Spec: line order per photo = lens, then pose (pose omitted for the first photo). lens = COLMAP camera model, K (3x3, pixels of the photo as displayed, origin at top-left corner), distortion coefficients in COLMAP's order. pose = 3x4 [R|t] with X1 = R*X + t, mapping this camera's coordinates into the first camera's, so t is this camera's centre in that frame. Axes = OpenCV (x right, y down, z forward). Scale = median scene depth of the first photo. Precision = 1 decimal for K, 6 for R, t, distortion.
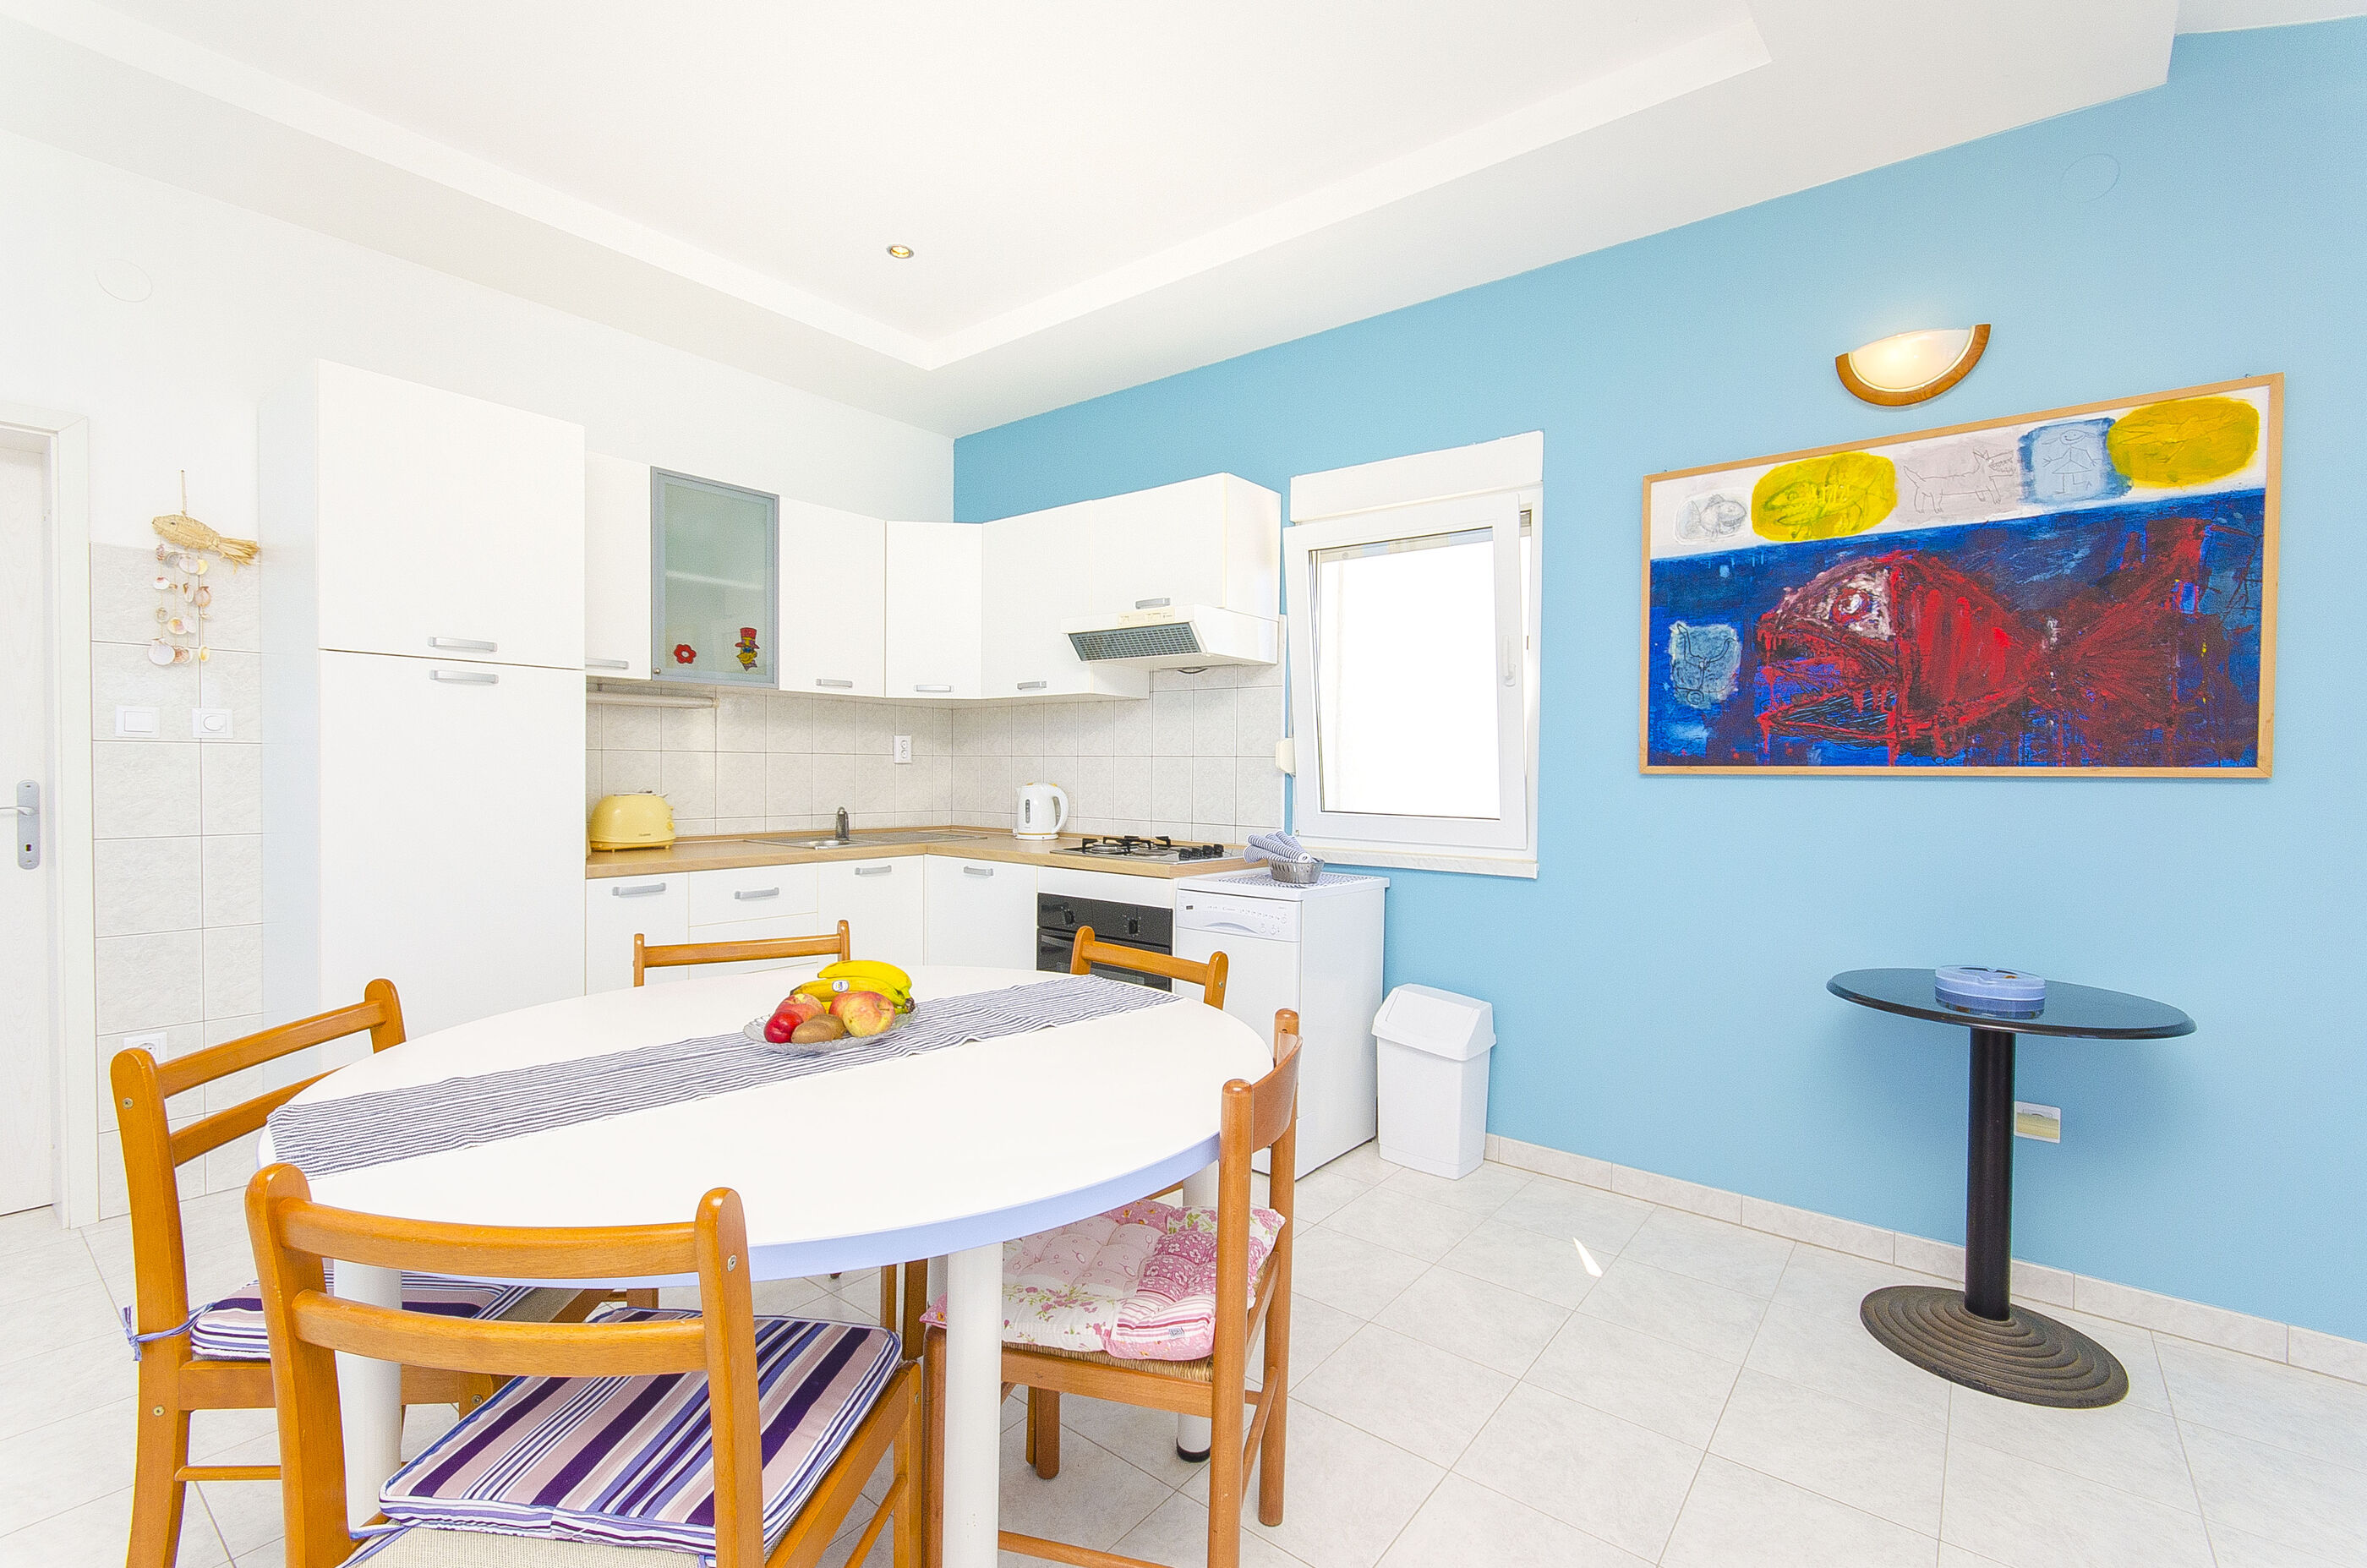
lens RADIAL K [[1037.9, 0, 1197.4], [0, 1037.9, 783.6], [0, 0, 1]] dist [0.004953, -0.001234]
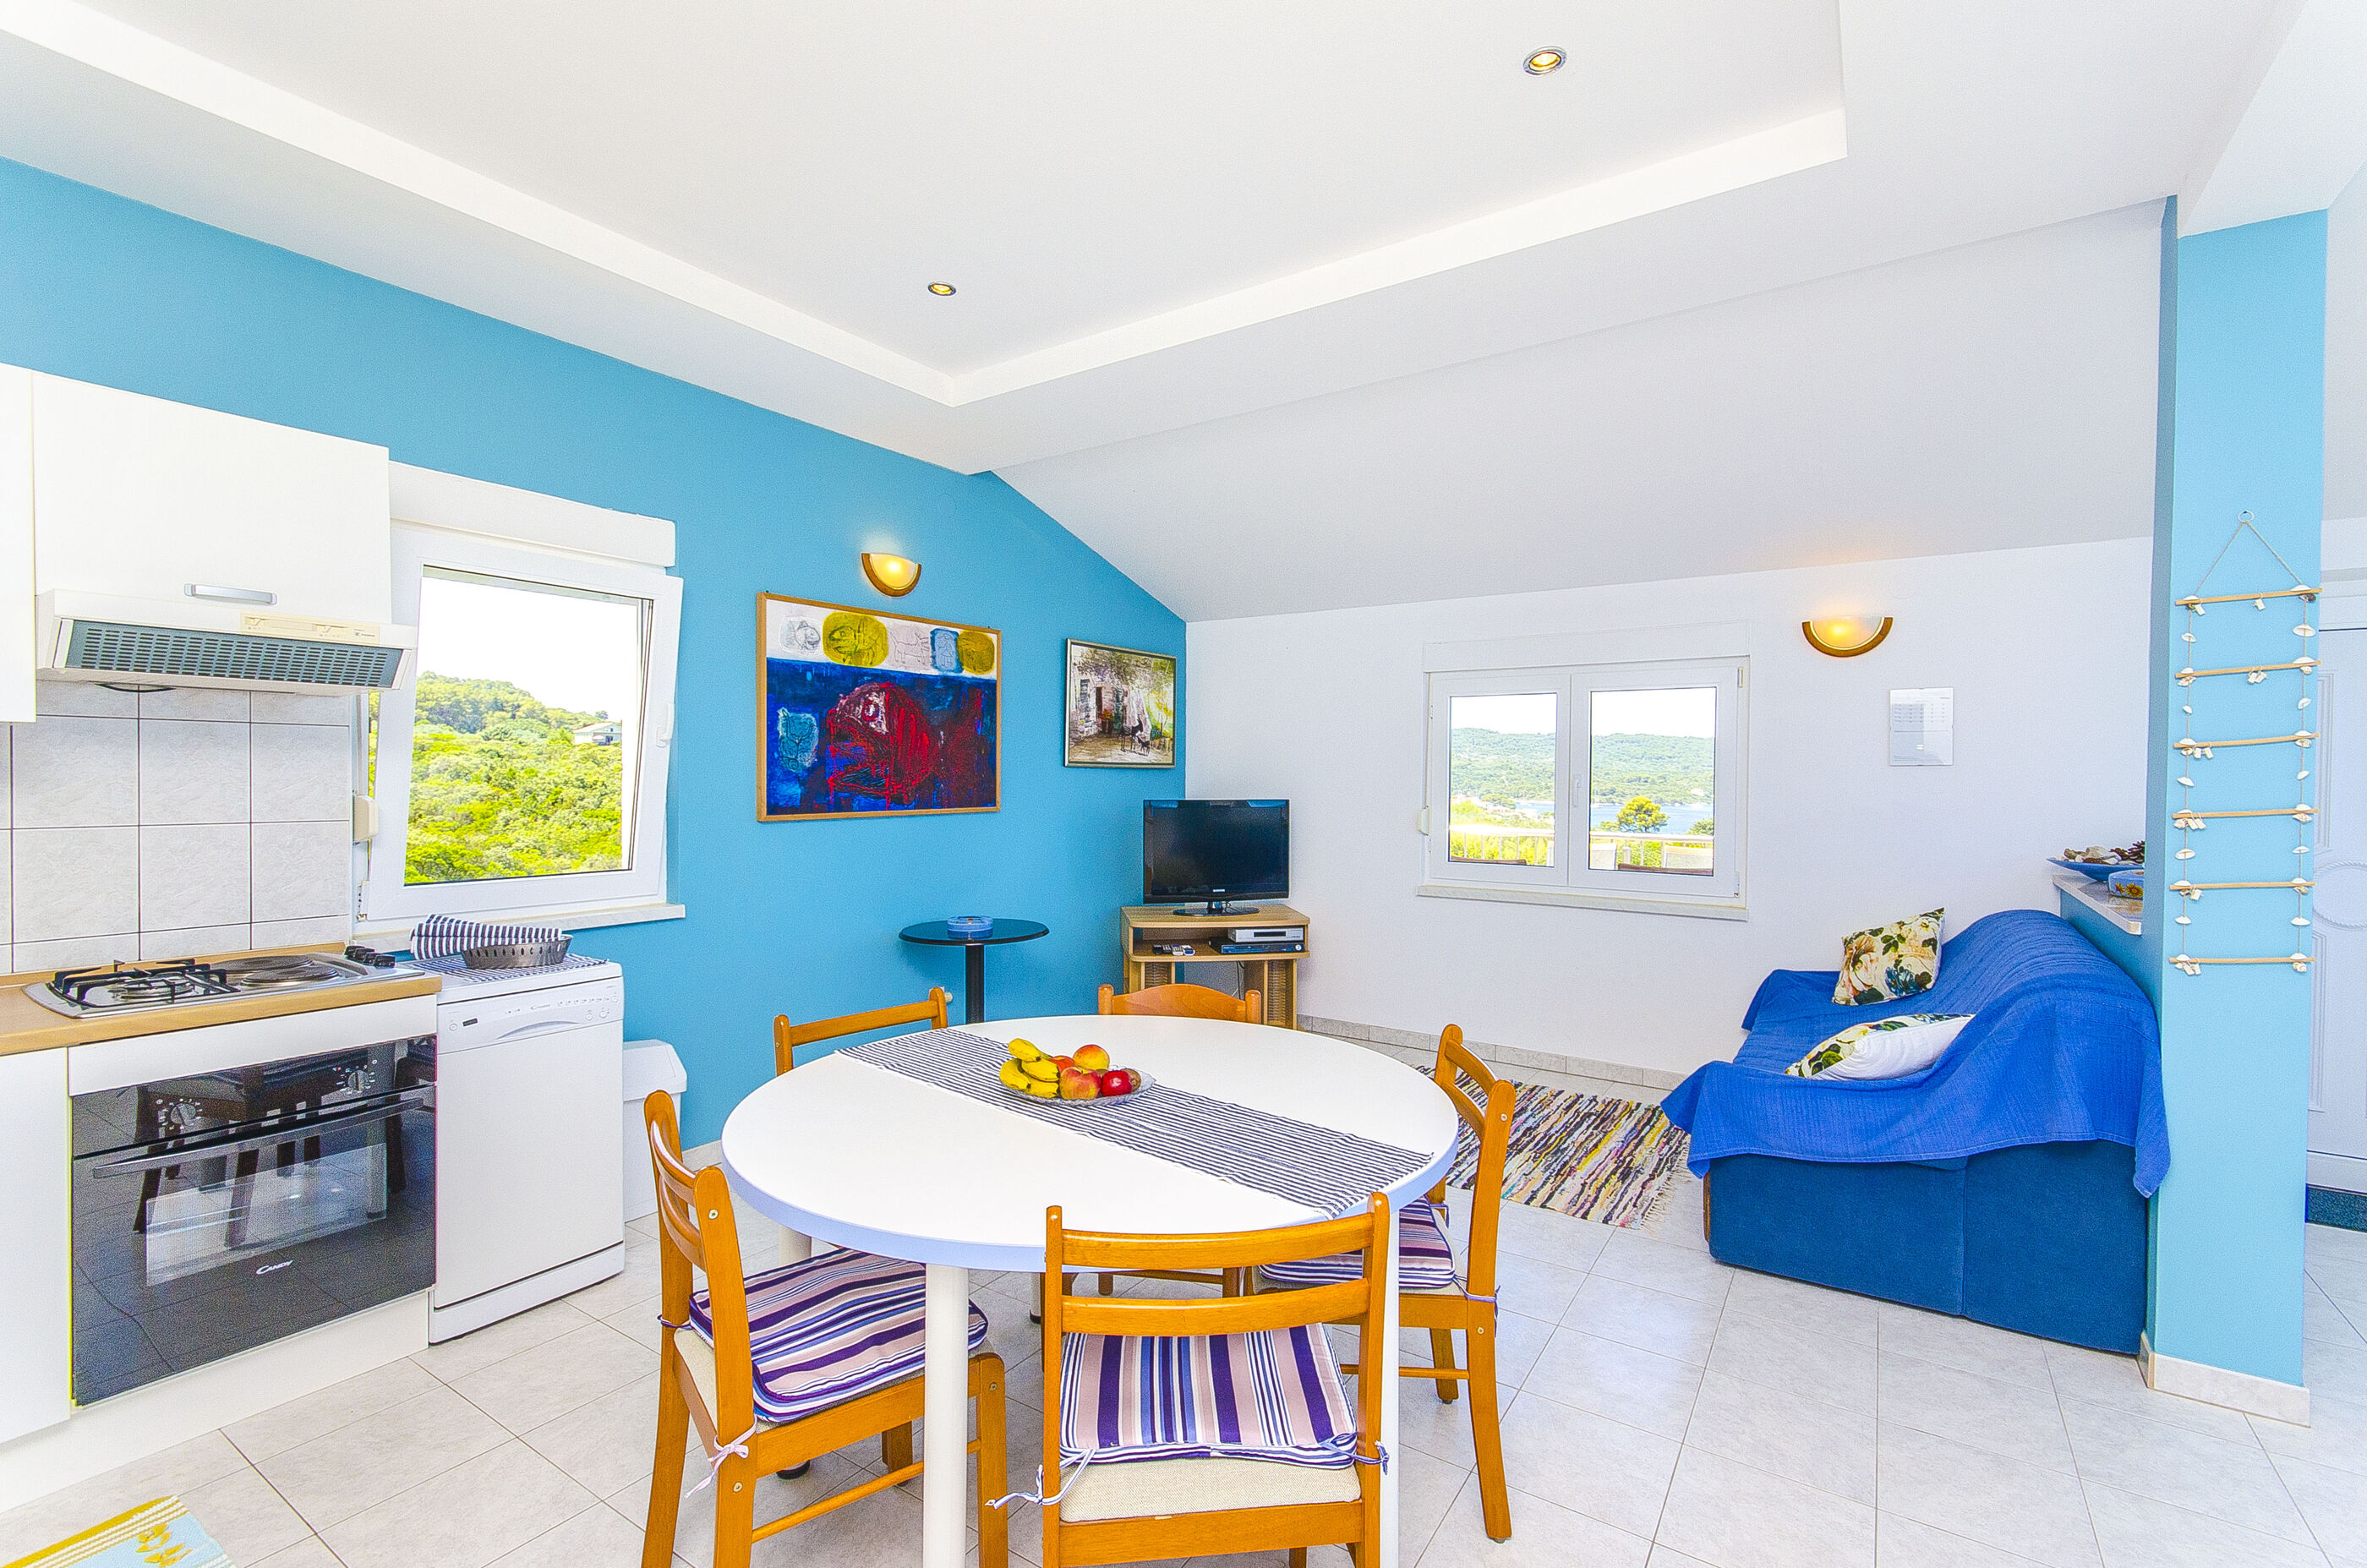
lens RADIAL K [[1037.9, 0, 1178.7], [0, 1037.9, 777.6], [0, 0, 1]] dist [0.004953, -0.001234]
pose [[-0.064749, -0.014027, 0.997803, -0.932645], [0.006776, 0.999872, 0.014496, -0.082502], [-0.997879, 0.007700, -0.064645, 0.585002]]
